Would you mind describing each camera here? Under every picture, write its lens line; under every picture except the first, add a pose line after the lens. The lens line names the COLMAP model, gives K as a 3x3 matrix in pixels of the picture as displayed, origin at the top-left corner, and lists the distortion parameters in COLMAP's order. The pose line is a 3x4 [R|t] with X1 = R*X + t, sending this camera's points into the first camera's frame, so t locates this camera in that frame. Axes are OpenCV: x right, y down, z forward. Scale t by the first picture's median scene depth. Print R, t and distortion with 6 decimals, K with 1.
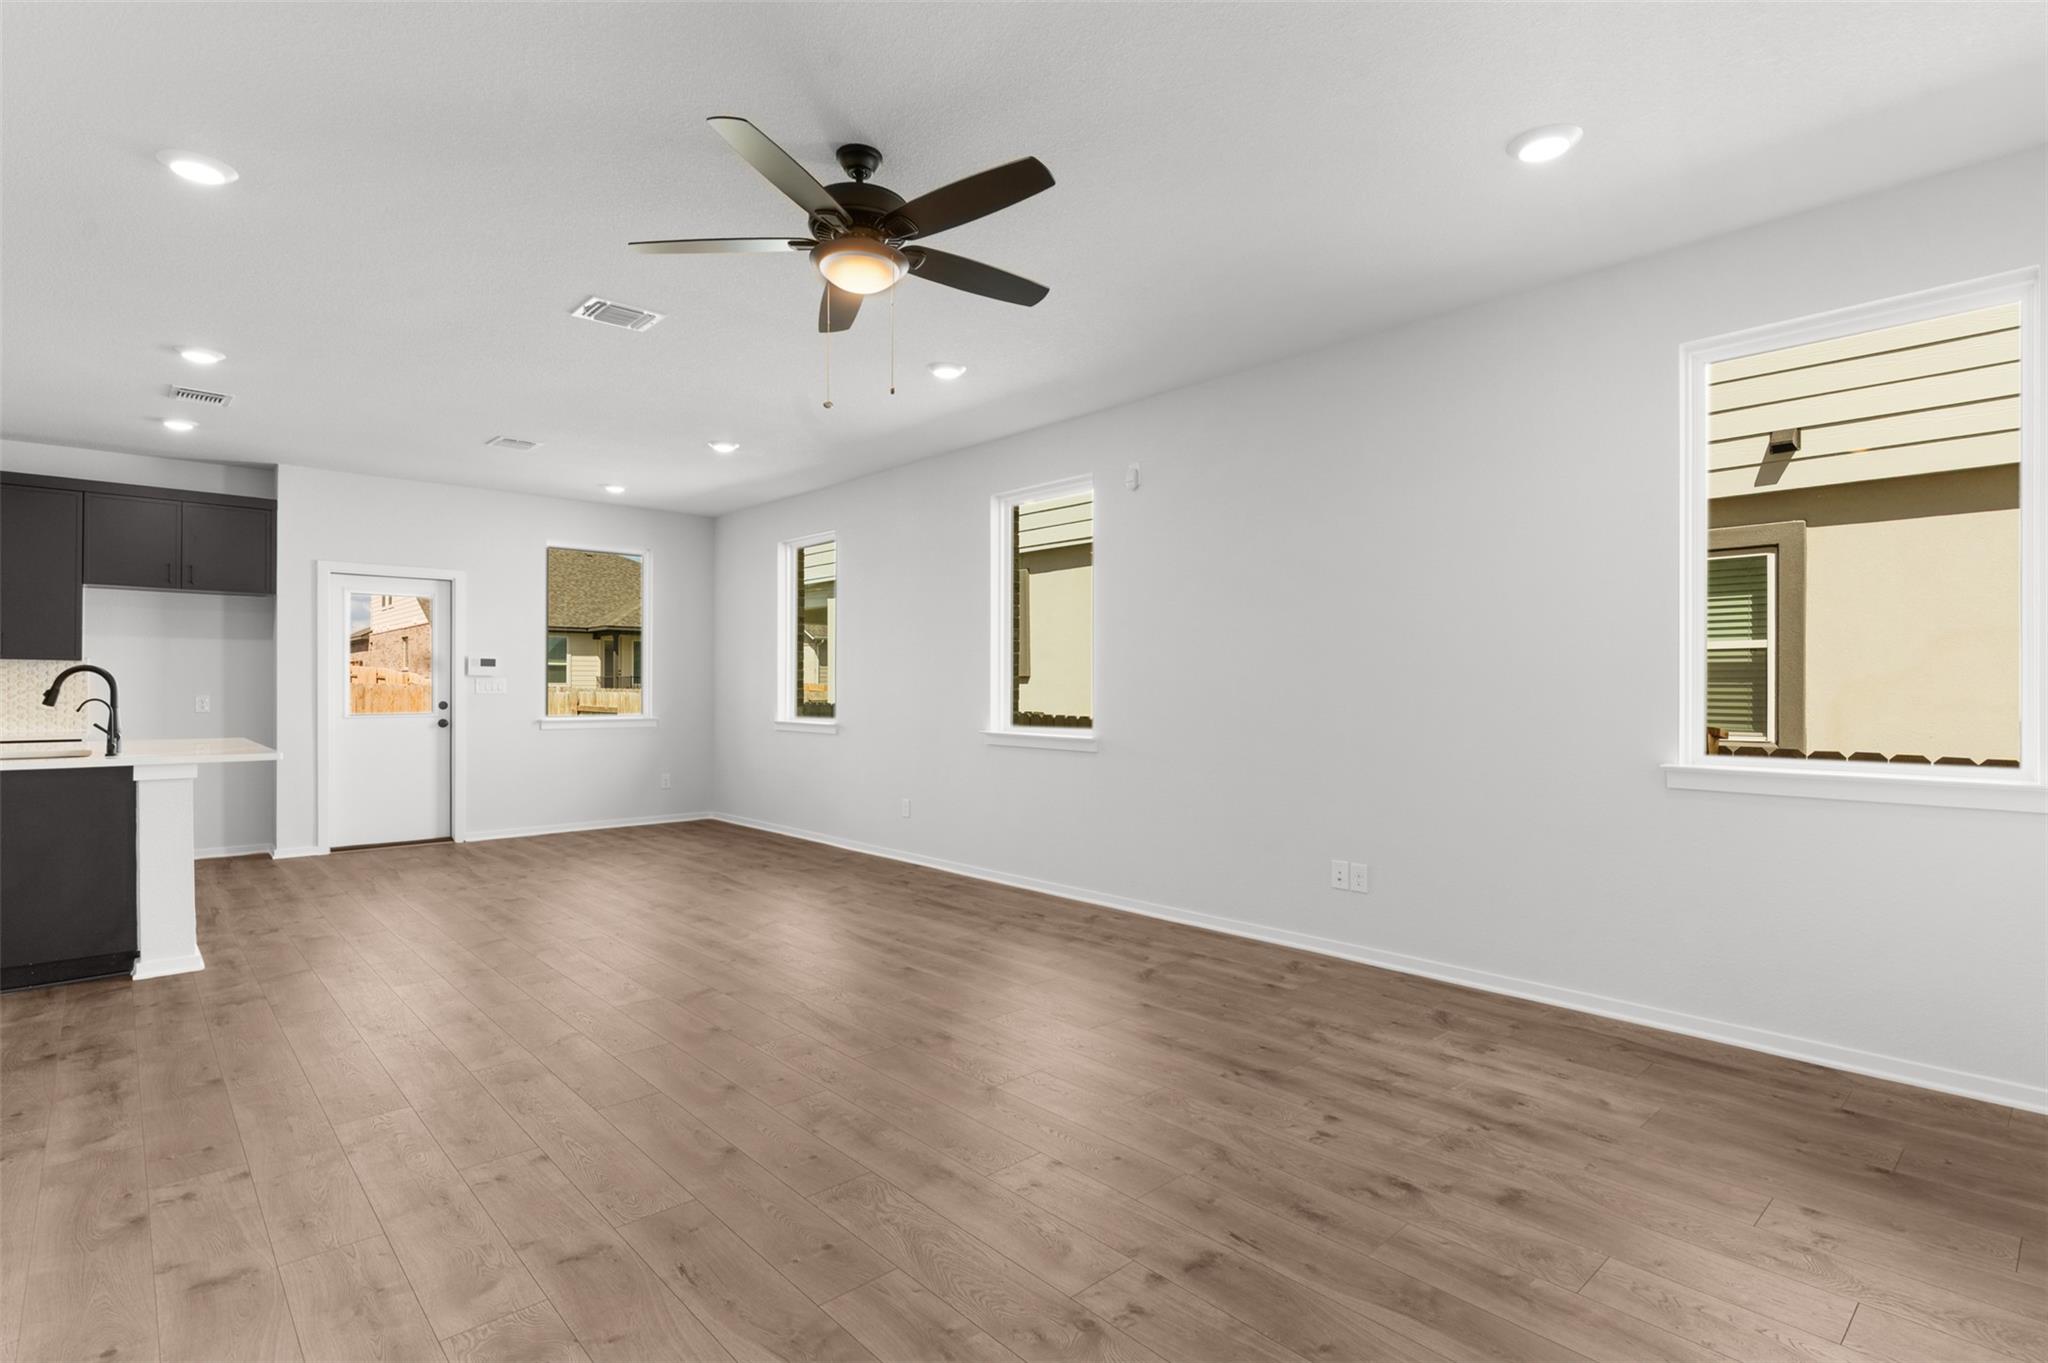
lens RADIAL K [[983.5, 0, 1027.3], [0, 983.5, 685.1], [0, 0, 1]] dist [0.000802, -0.002307]
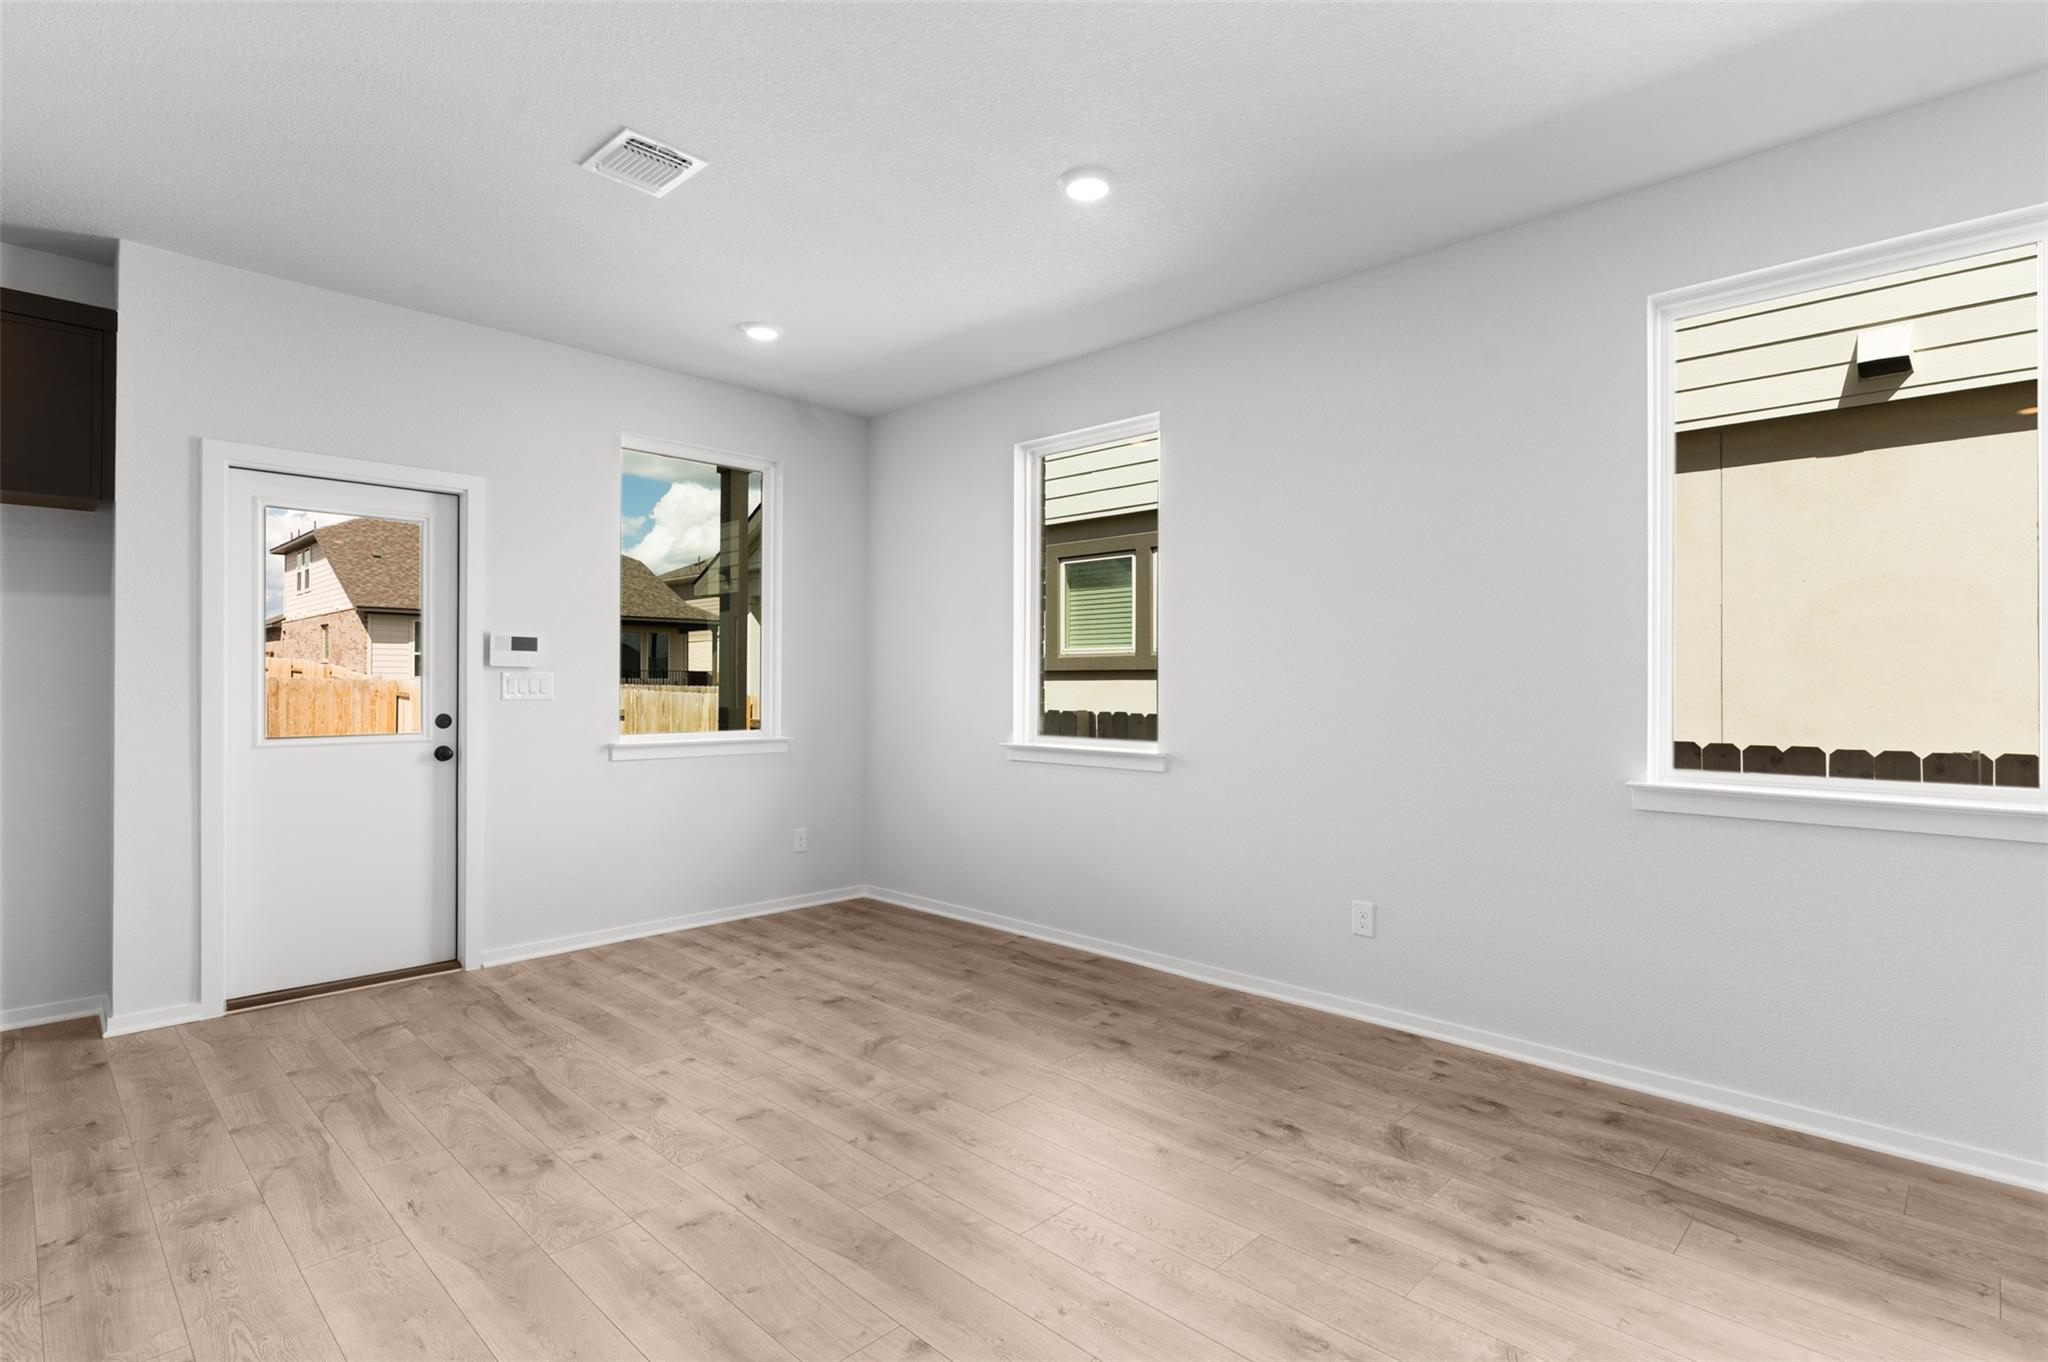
lens RADIAL K [[983.5, 0, 1022.4], [0, 983.5, 675.4], [0, 0, 1]] dist [0.000802, -0.002307]
pose [[0.998344, 0.001605, 0.057495, -0.081515], [-0.001369, 0.999990, -0.004139, -0.000744], [-0.057501, 0.004053, 0.998337, 0.116697]]
